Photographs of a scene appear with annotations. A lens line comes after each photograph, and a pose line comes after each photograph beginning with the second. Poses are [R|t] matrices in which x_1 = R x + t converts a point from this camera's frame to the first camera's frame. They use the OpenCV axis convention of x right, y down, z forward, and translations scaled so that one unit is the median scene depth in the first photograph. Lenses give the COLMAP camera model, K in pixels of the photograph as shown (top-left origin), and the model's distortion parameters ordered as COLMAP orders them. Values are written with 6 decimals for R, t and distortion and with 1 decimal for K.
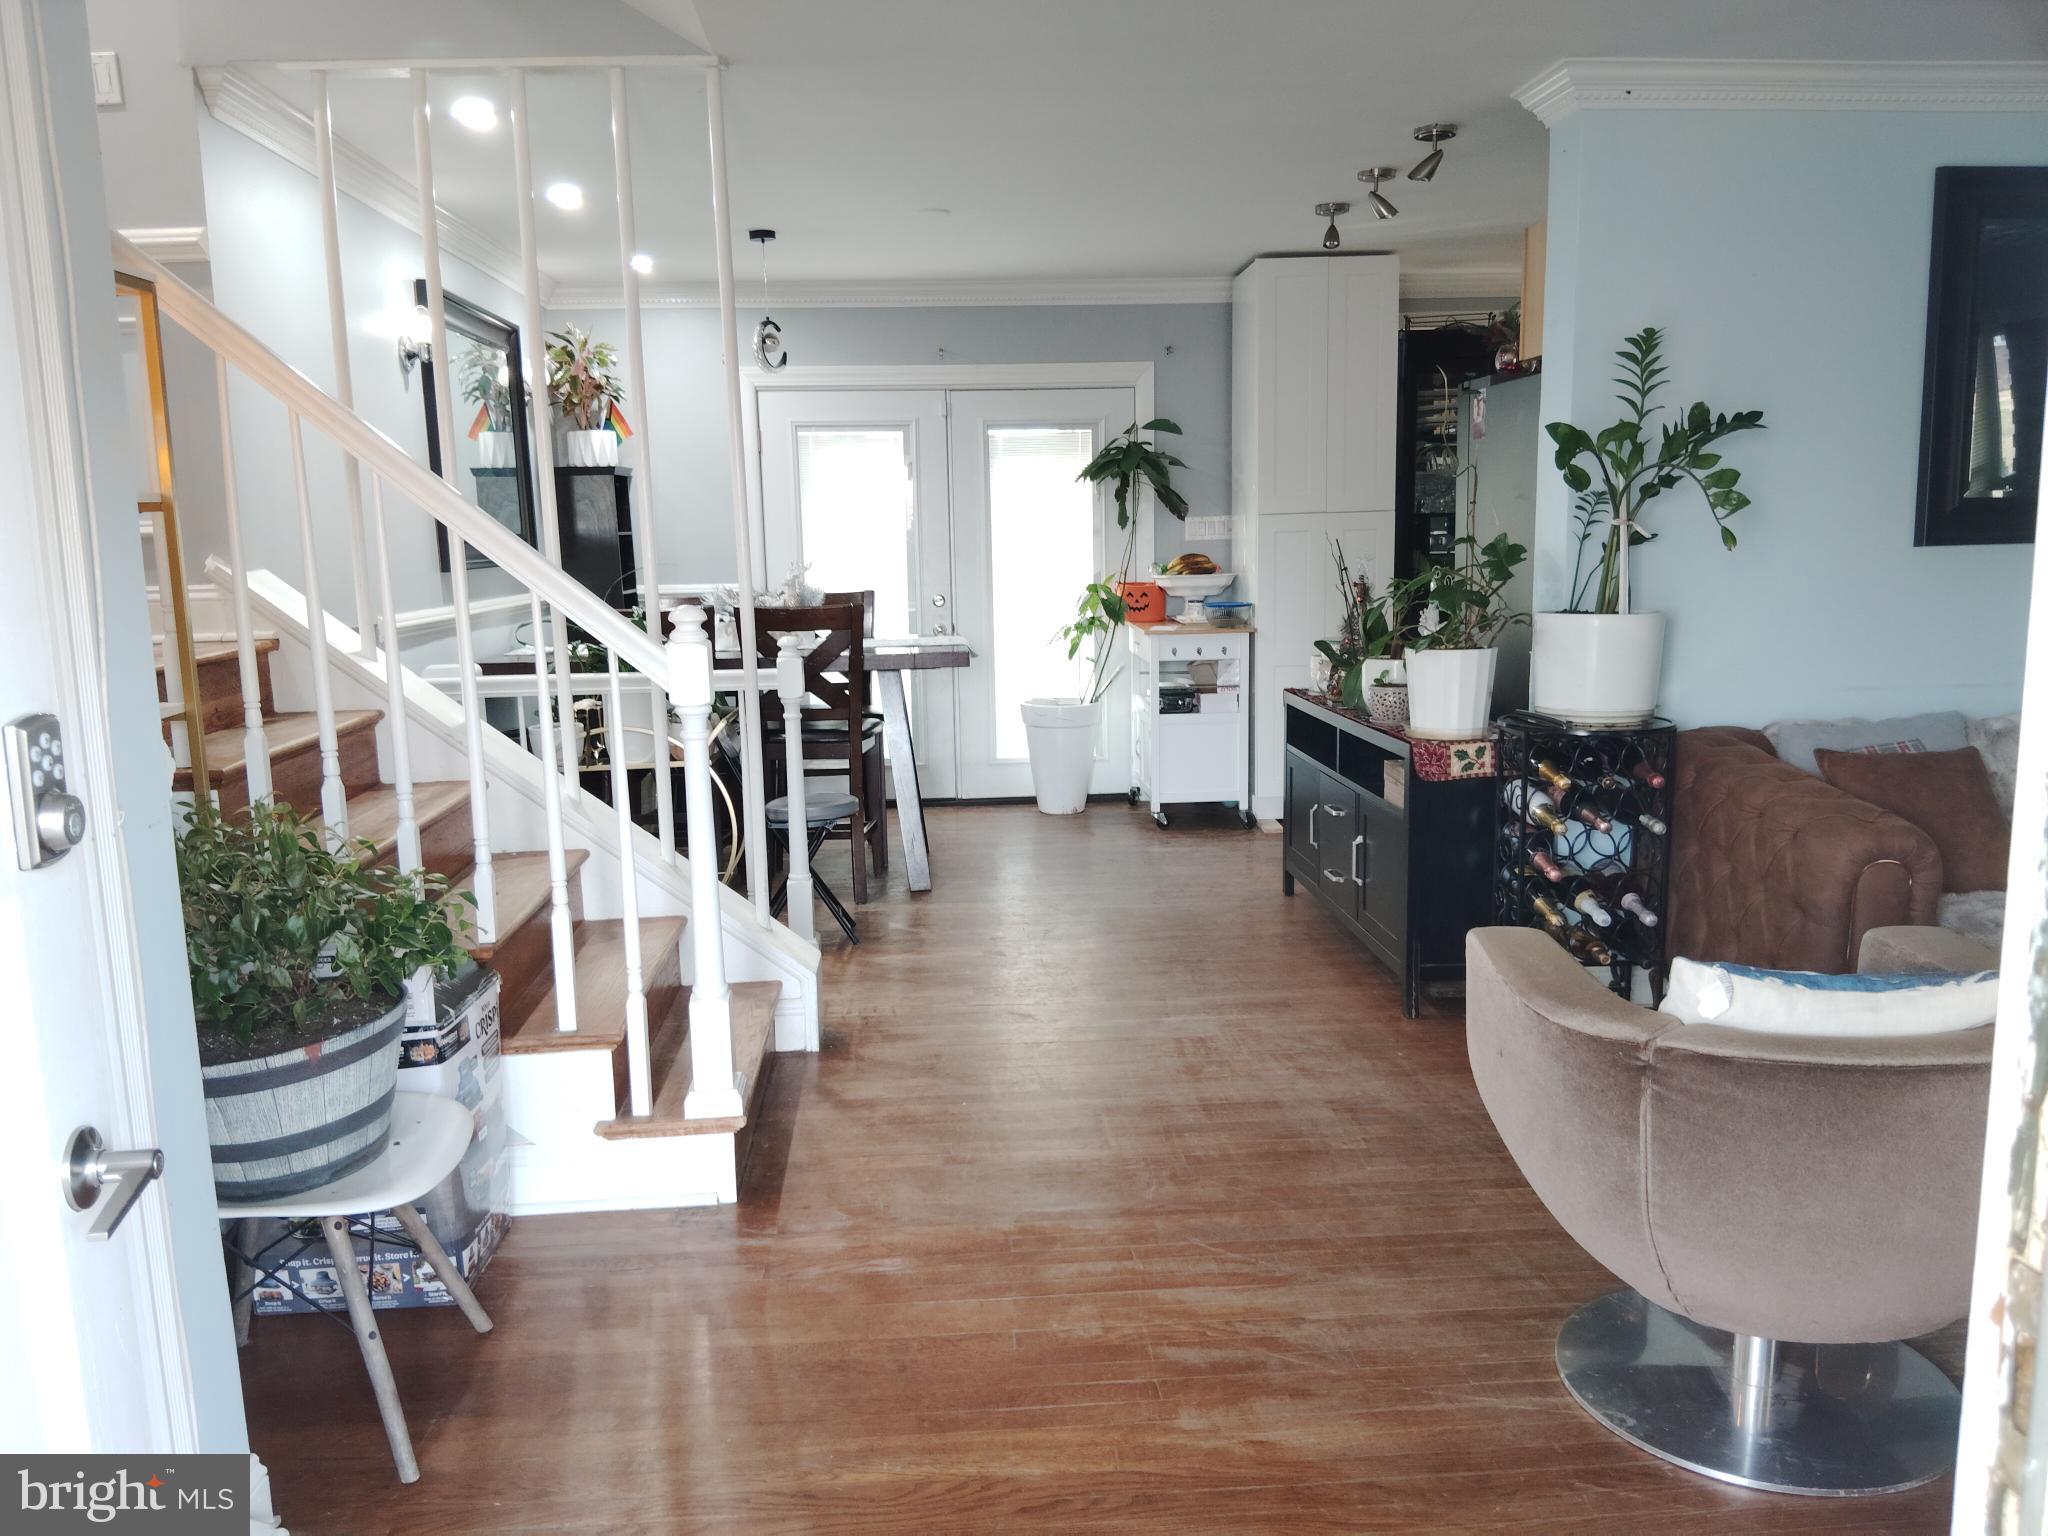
lens RADIAL K [[1533.6, 0, 1024.0], [0, 1533.6, 768.0], [0, 0, 1]] dist [0.122202, -0.214467]
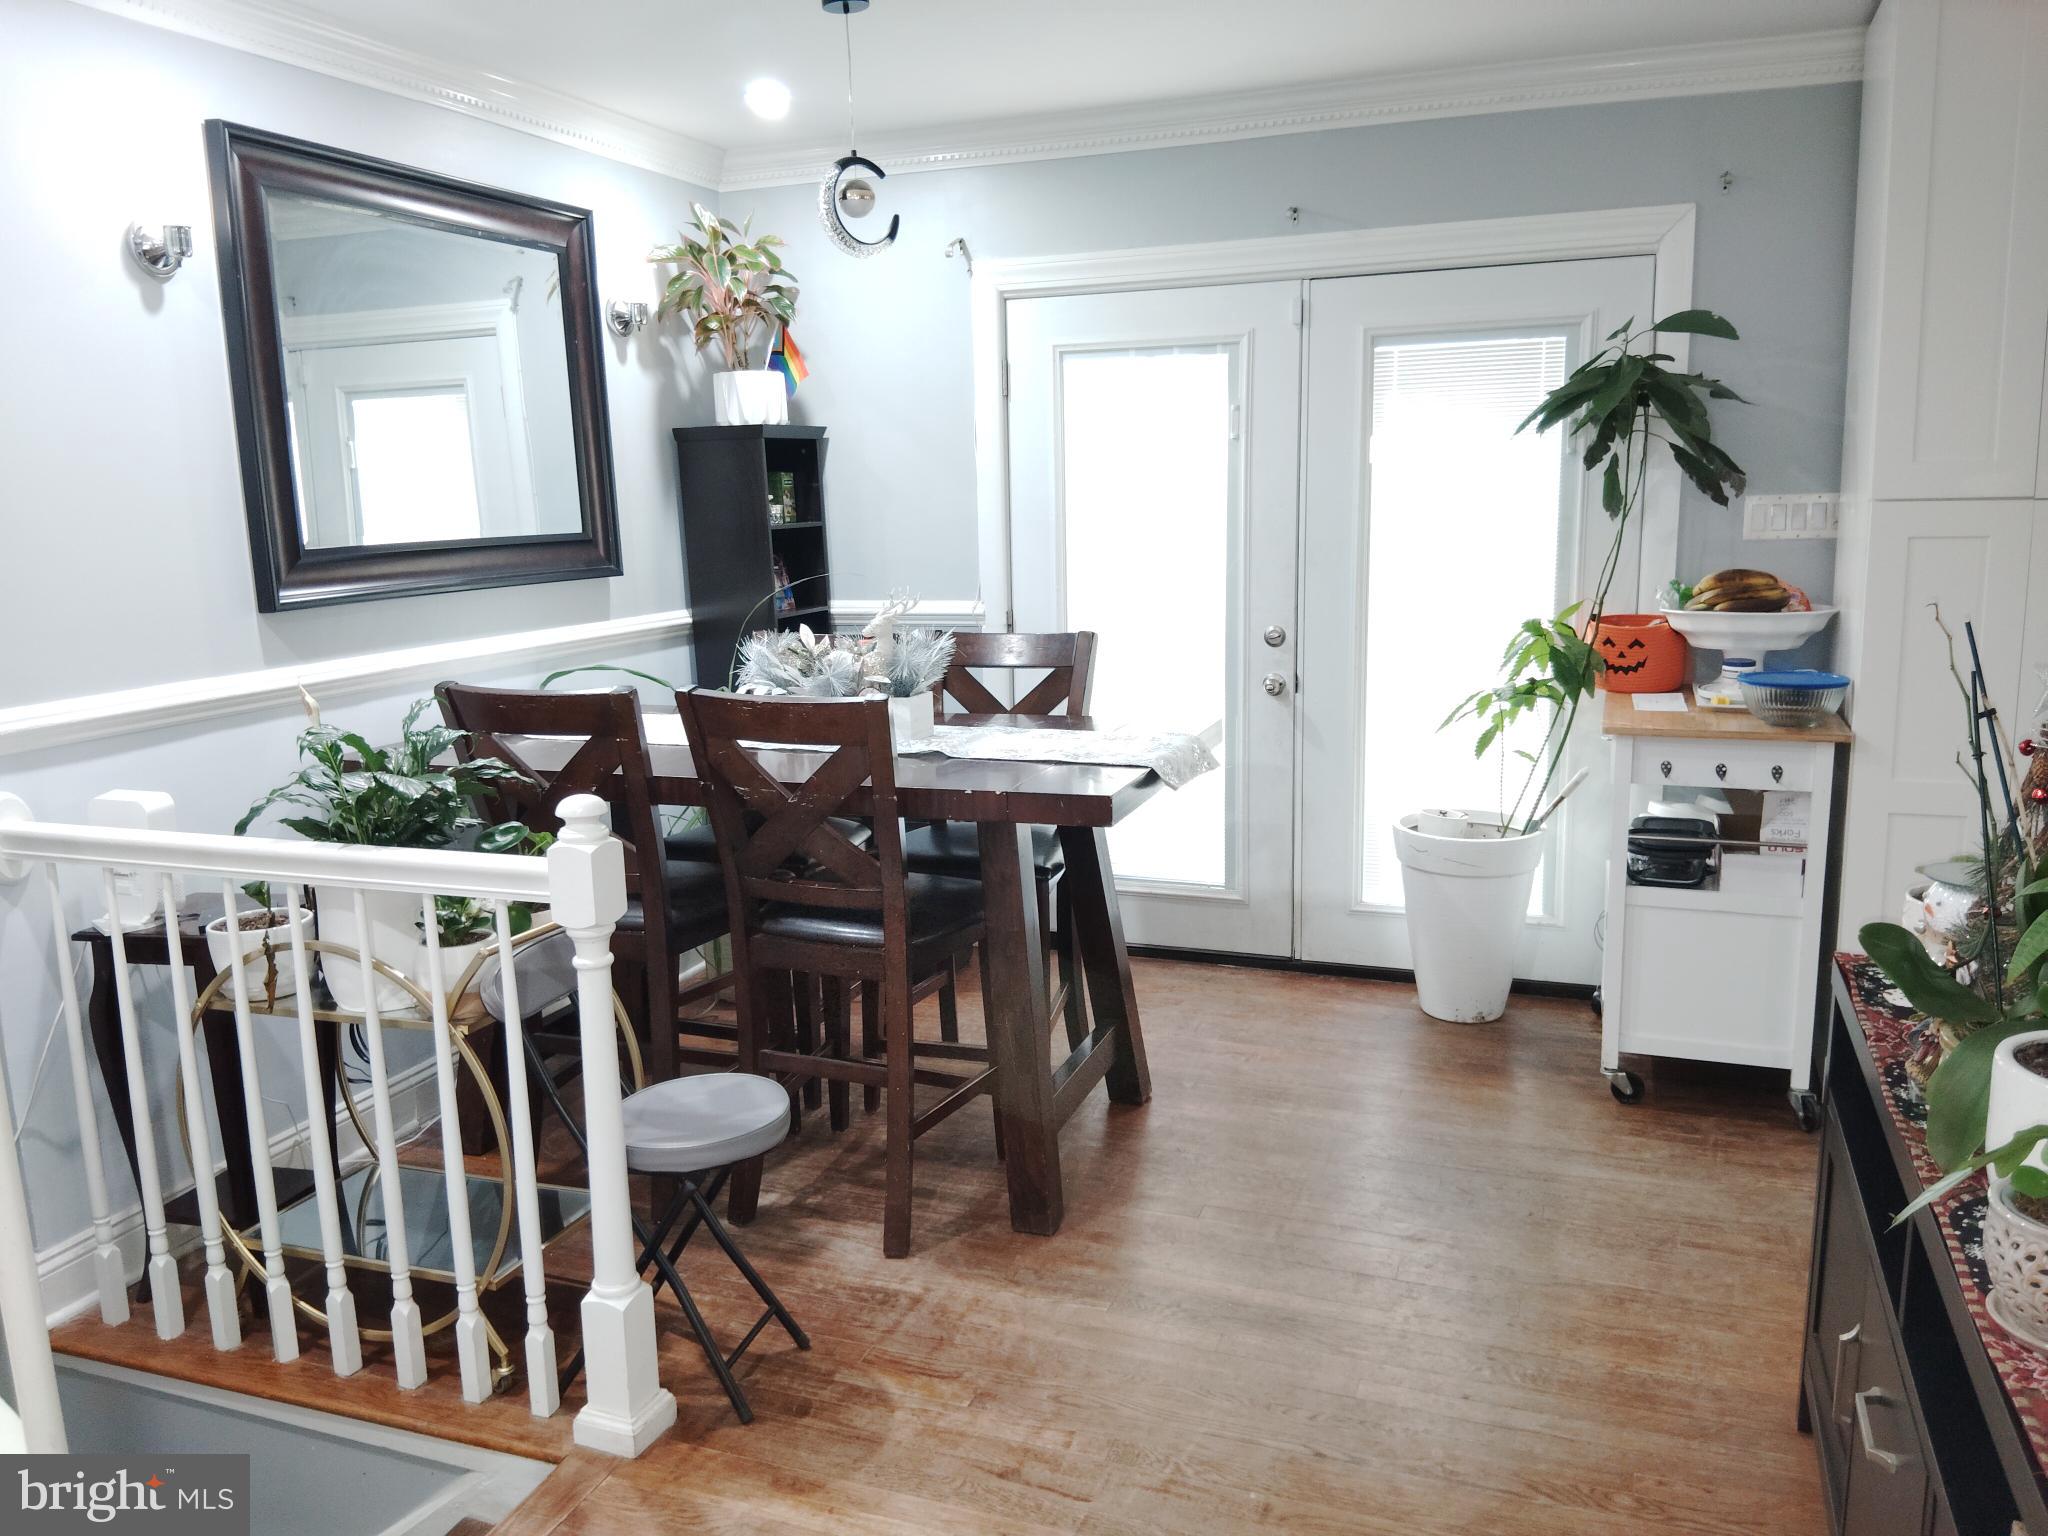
lens RADIAL K [[1533.6, 0, 1024.0], [0, 1533.6, 768.0], [0, 0, 1]] dist [0.122202, -0.214467]
pose [[0.909996, 0.075911, -0.407608, 0.112484], [-0.060178, 0.996868, 0.051304, -0.088239], [0.410226, -0.022158, 0.911715, 0.436938]]
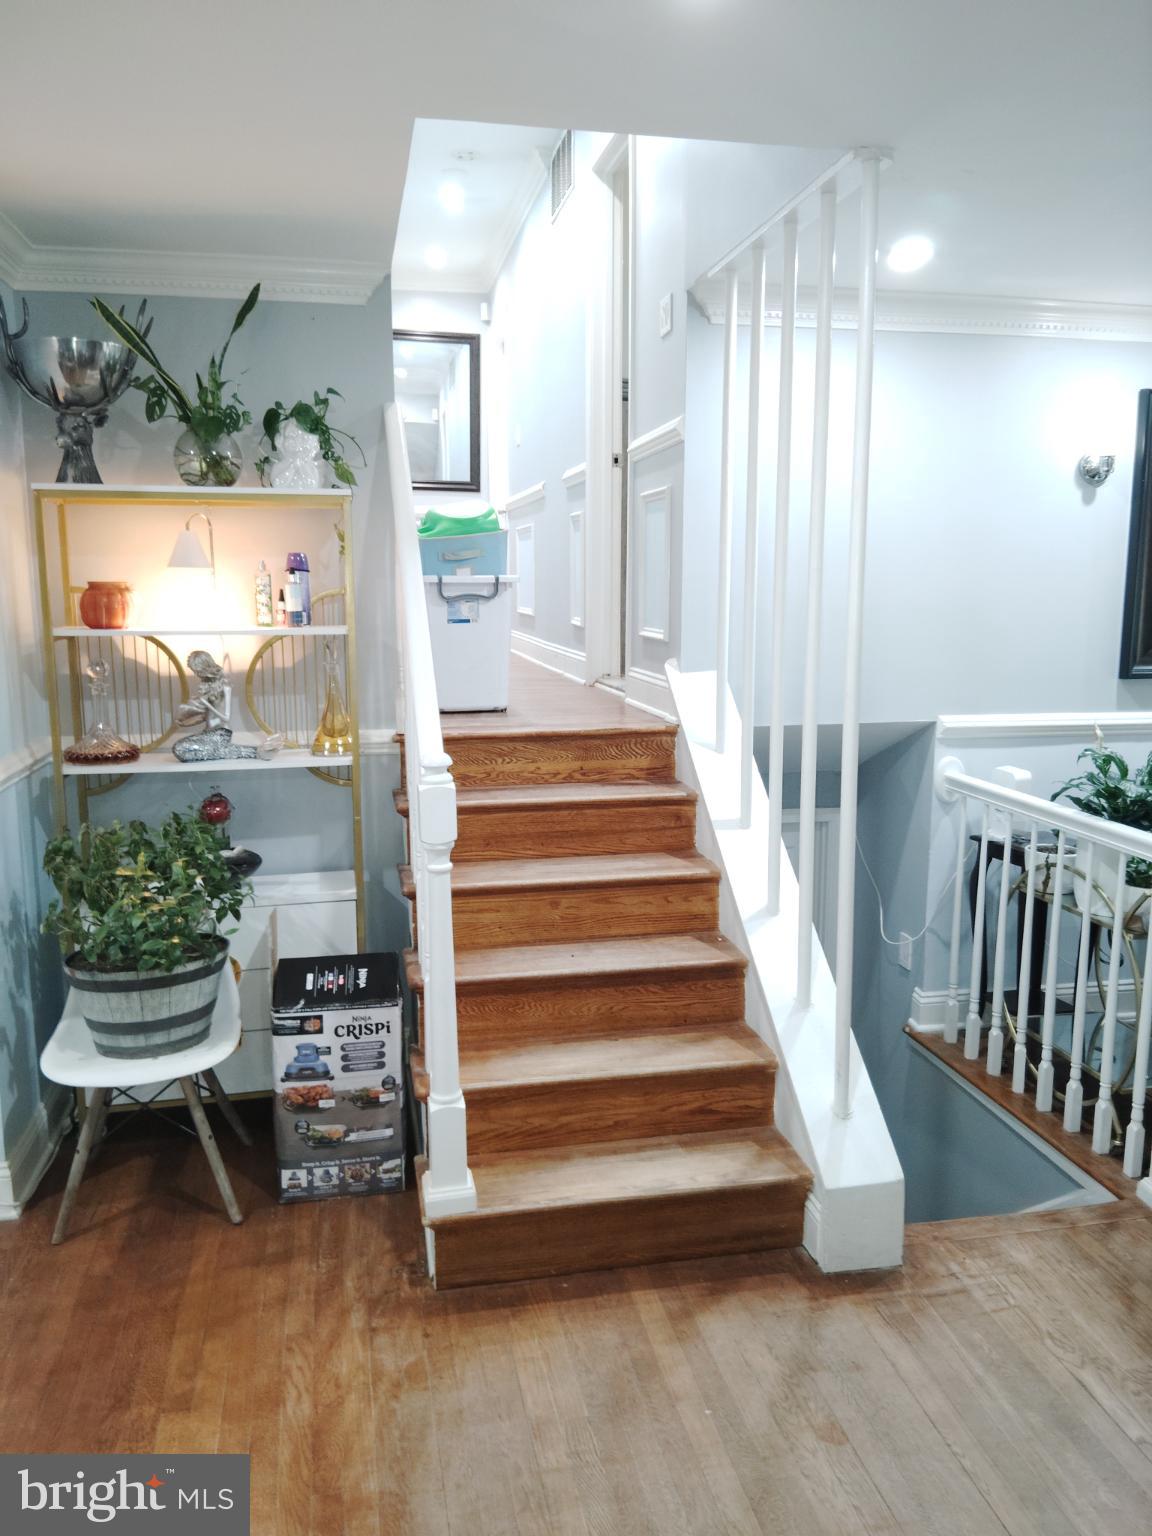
lens RADIAL K [[1150.2, 0, 576.0], [0, 1150.2, 768.0], [0, 0, 1]] dist [0.122202, -0.214467]
pose [[0.121145, 0.186963, -0.974869, 0.258081], [-0.159389, 0.973022, 0.166802, -0.107350], [0.979755, 0.135176, 0.147677, 0.421302]]
